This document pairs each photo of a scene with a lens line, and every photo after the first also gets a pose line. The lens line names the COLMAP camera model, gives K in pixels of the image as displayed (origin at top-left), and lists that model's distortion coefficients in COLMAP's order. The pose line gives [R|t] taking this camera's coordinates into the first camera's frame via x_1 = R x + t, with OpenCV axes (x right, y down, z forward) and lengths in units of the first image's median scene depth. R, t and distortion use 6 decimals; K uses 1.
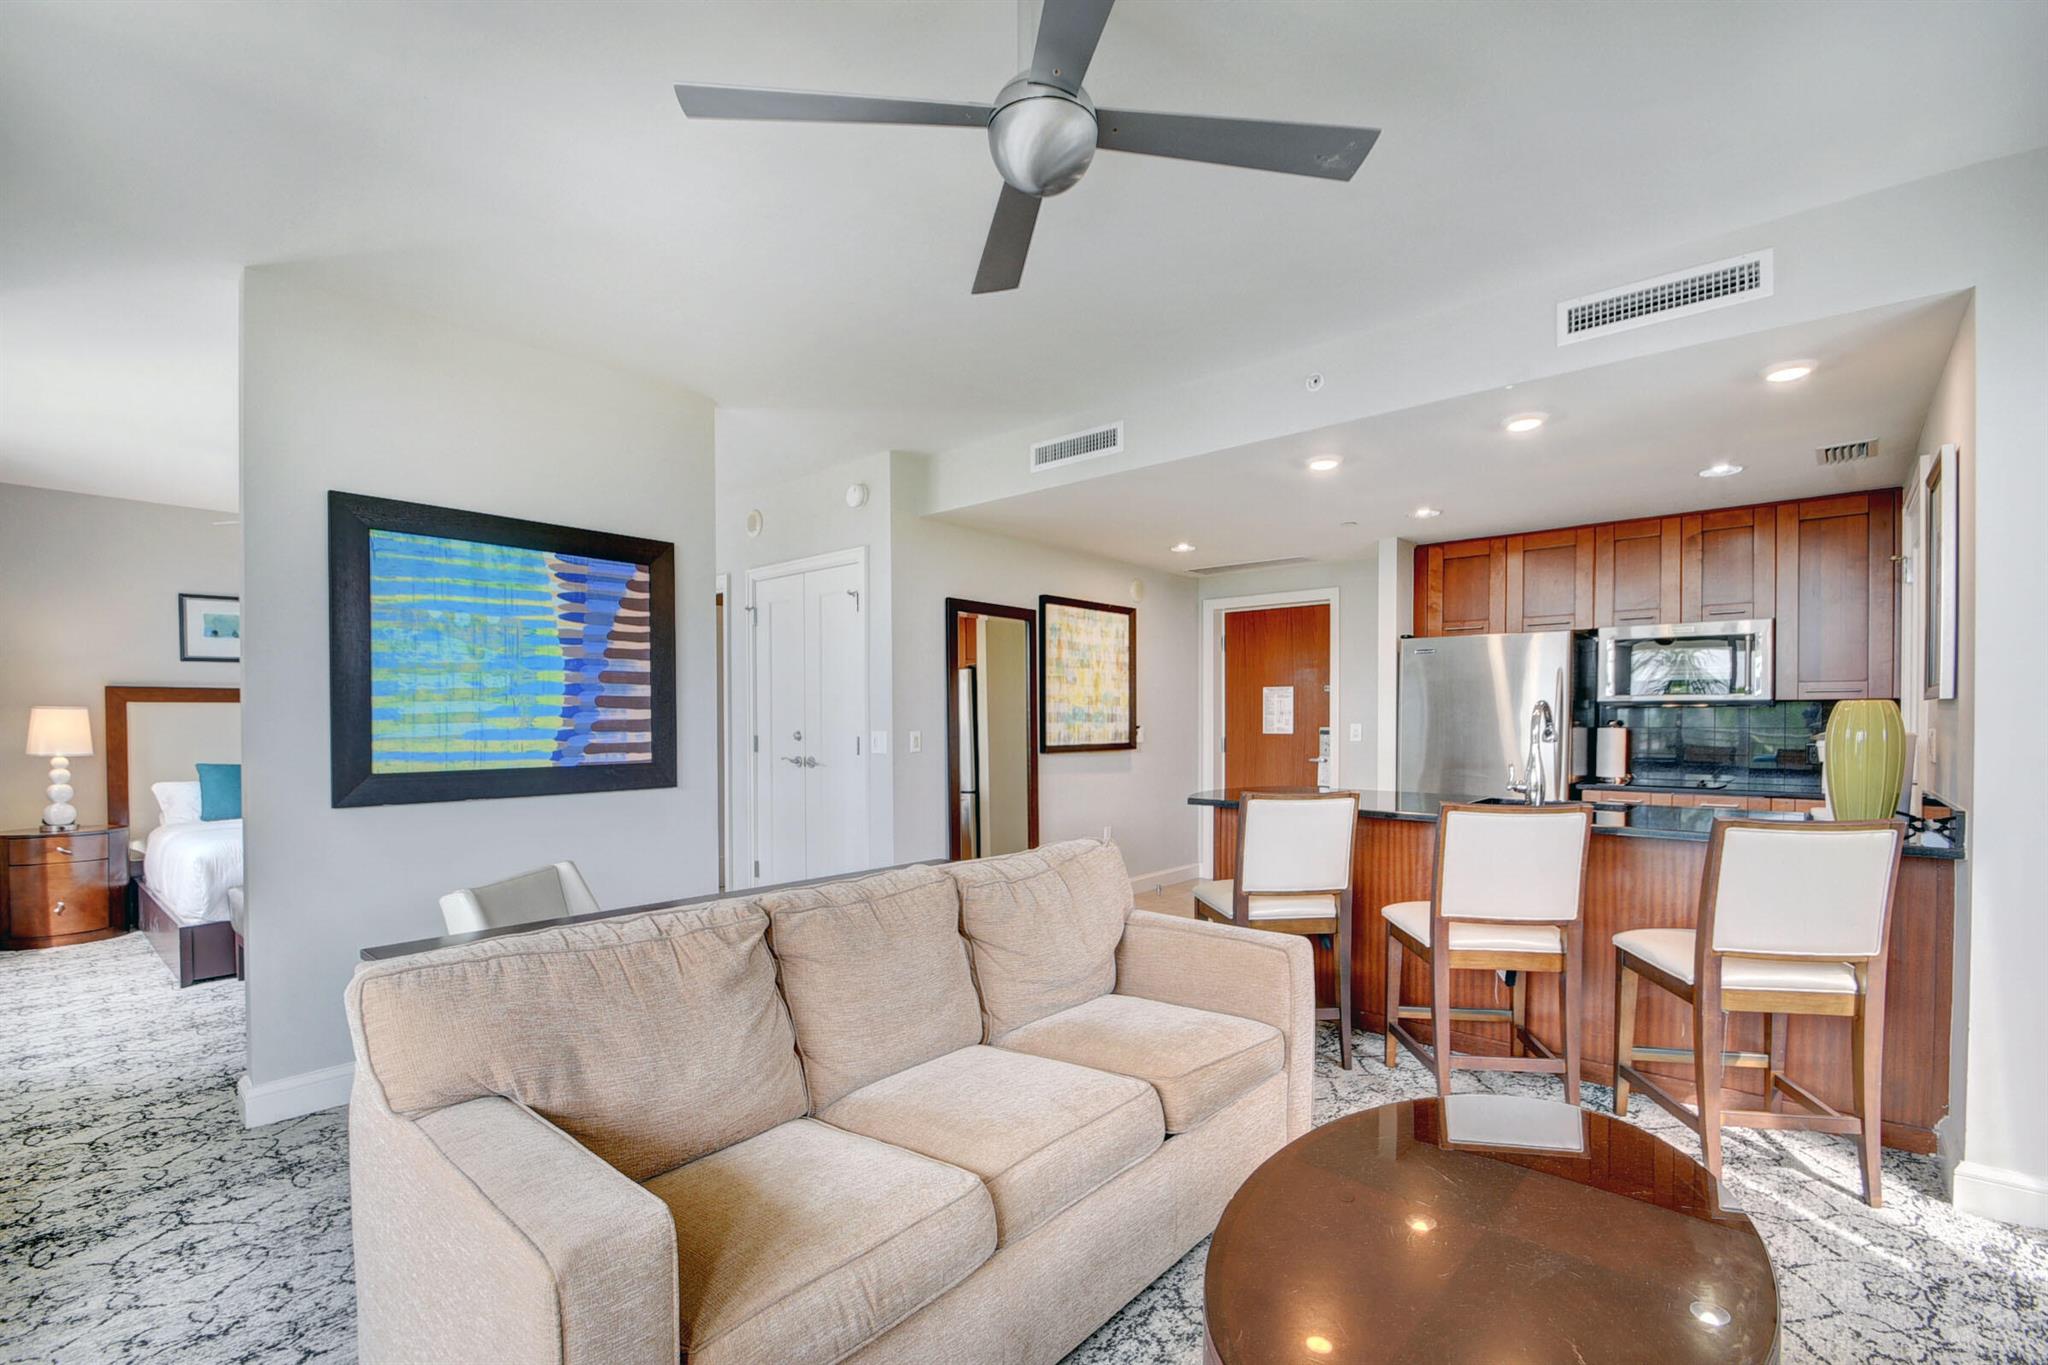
lens RADIAL K [[912.5, 0, 961.3], [0, 912.5, 717.6], [0, 0, 1]] dist [0.012170, -0.009778]
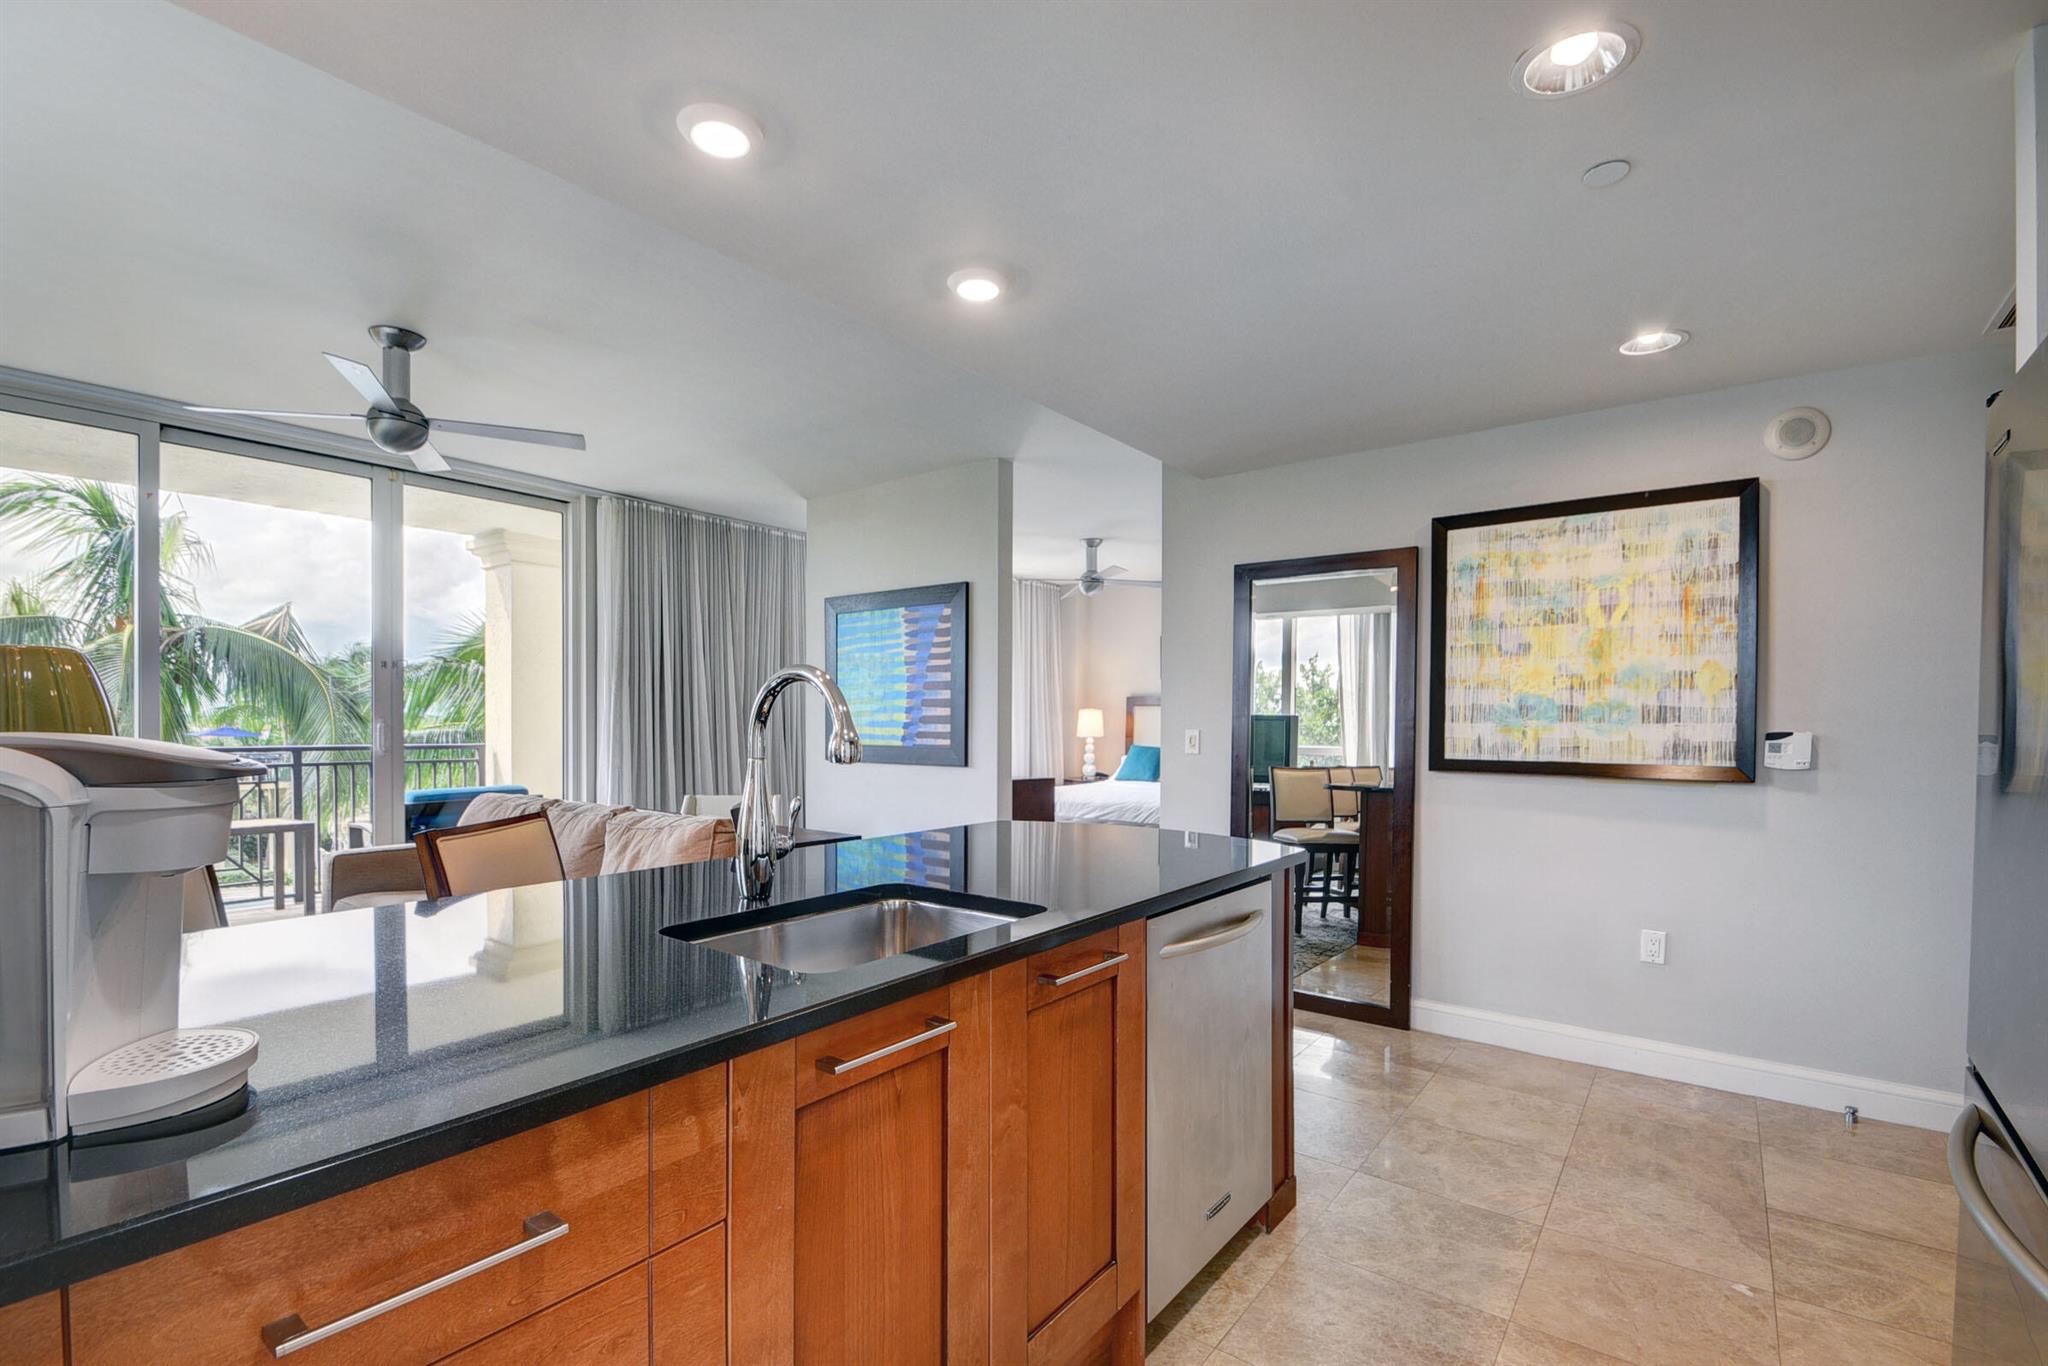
lens RADIAL K [[912.5, 0, 1052.1], [0, 912.5, 718.6], [0, 0, 1]] dist [0.012170, -0.009778]
pose [[0.110853, 0.001464, -0.993836, 1.111365], [-0.002298, 0.999997, 0.001217, 0.005541], [0.993834, 0.002149, 0.110856, 1.077784]]
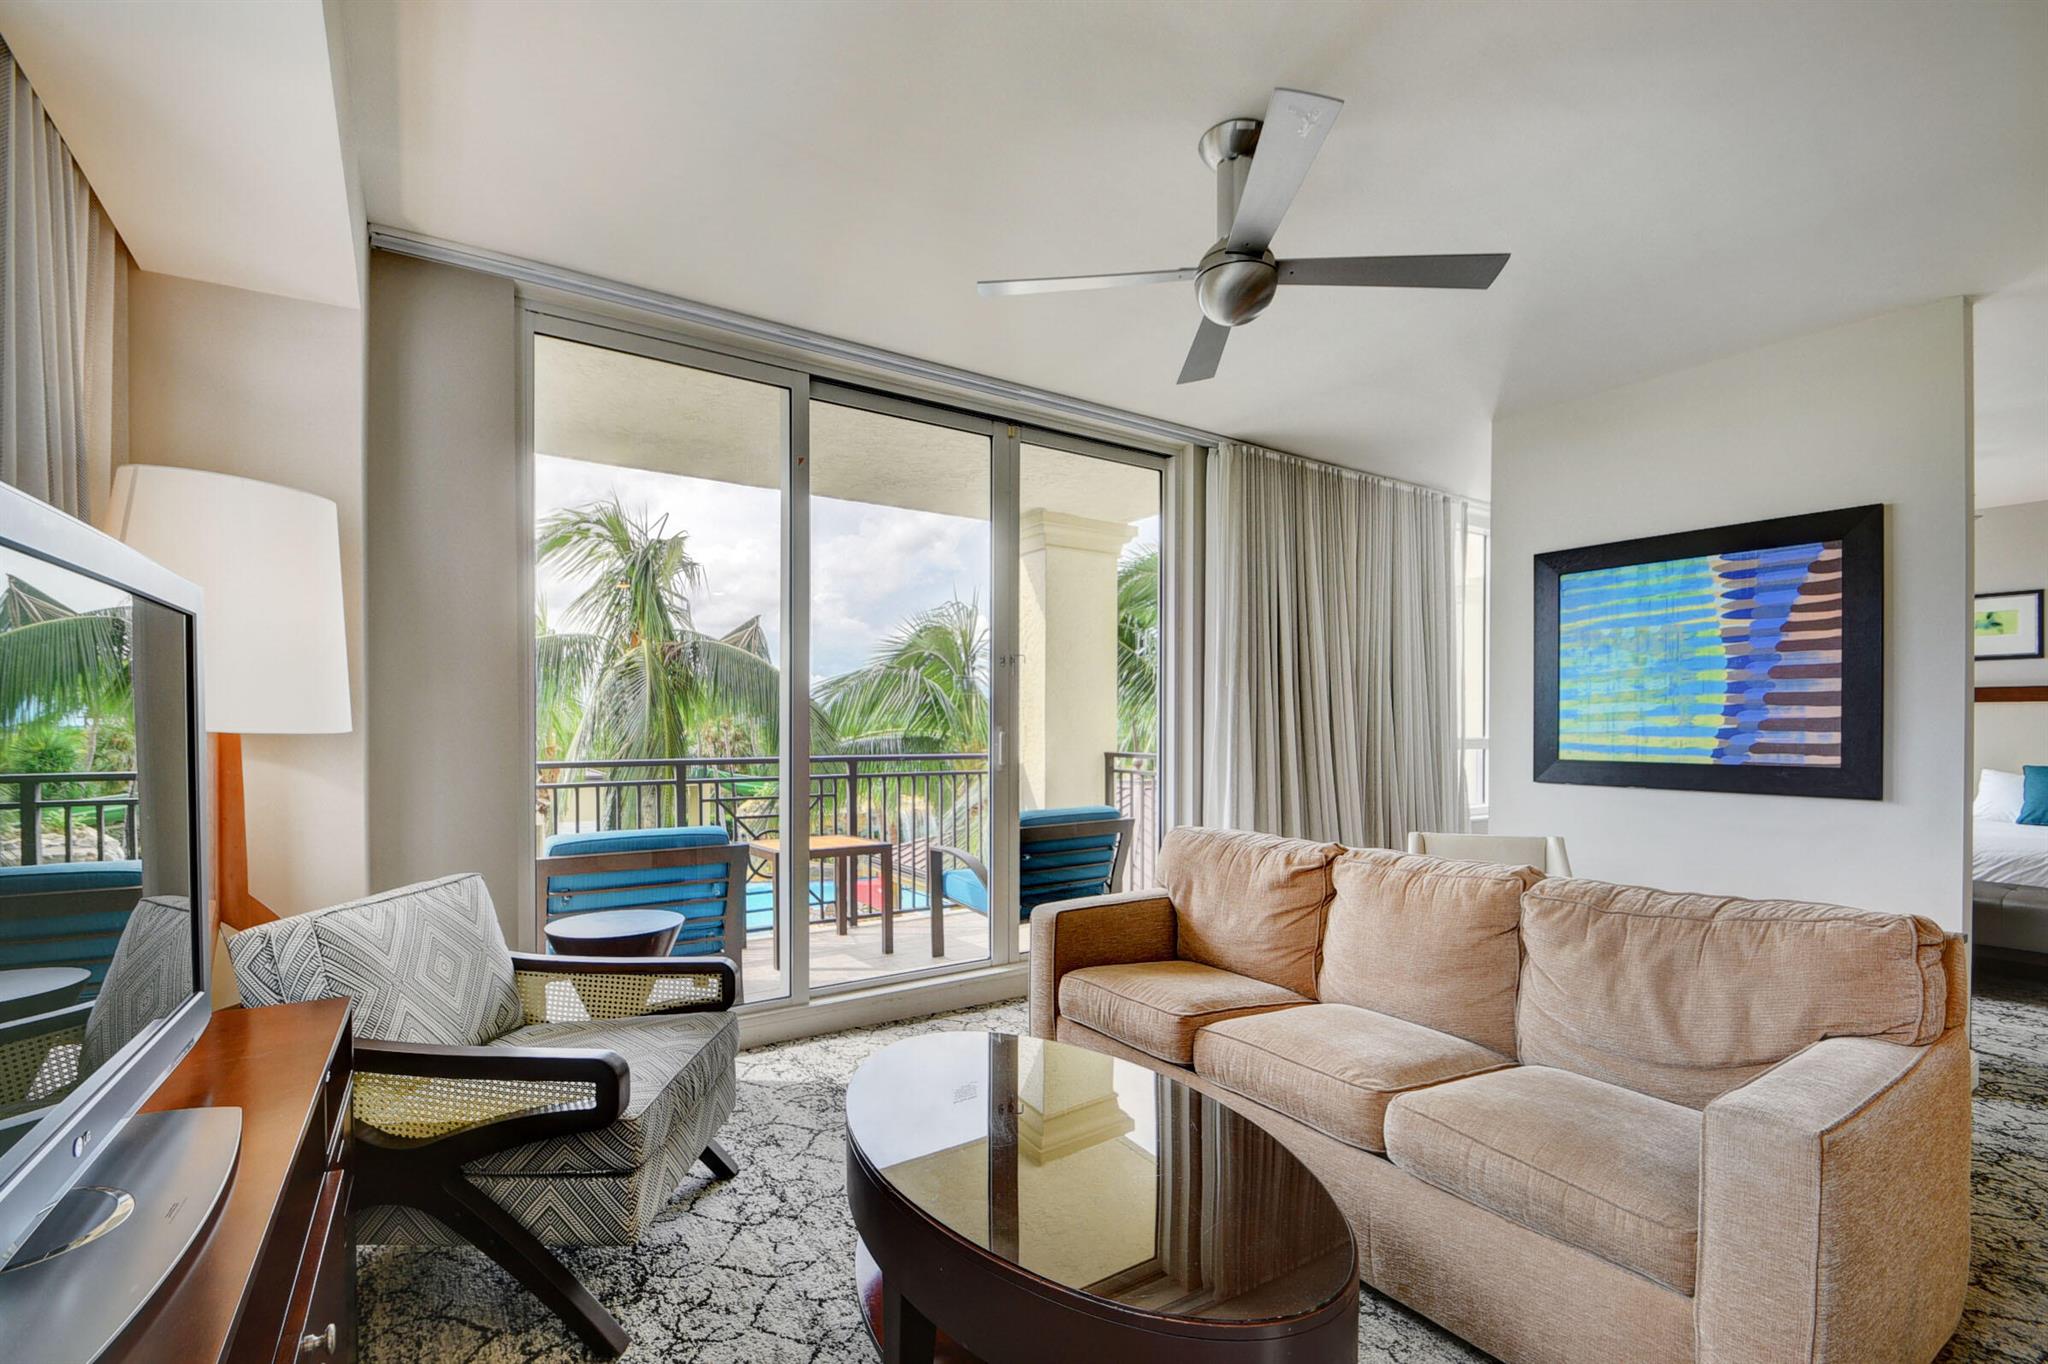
lens RADIAL K [[912.5, 0, 1053.5], [0, 912.5, 734.7], [0, 0, 1]] dist [0.012170, -0.009778]
pose [[-0.208672, 0.015105, -0.977869, 0.709980], [-0.000865, 0.999877, 0.015630, 0.005525], [0.977985, 0.004108, -0.208633, 0.488422]]
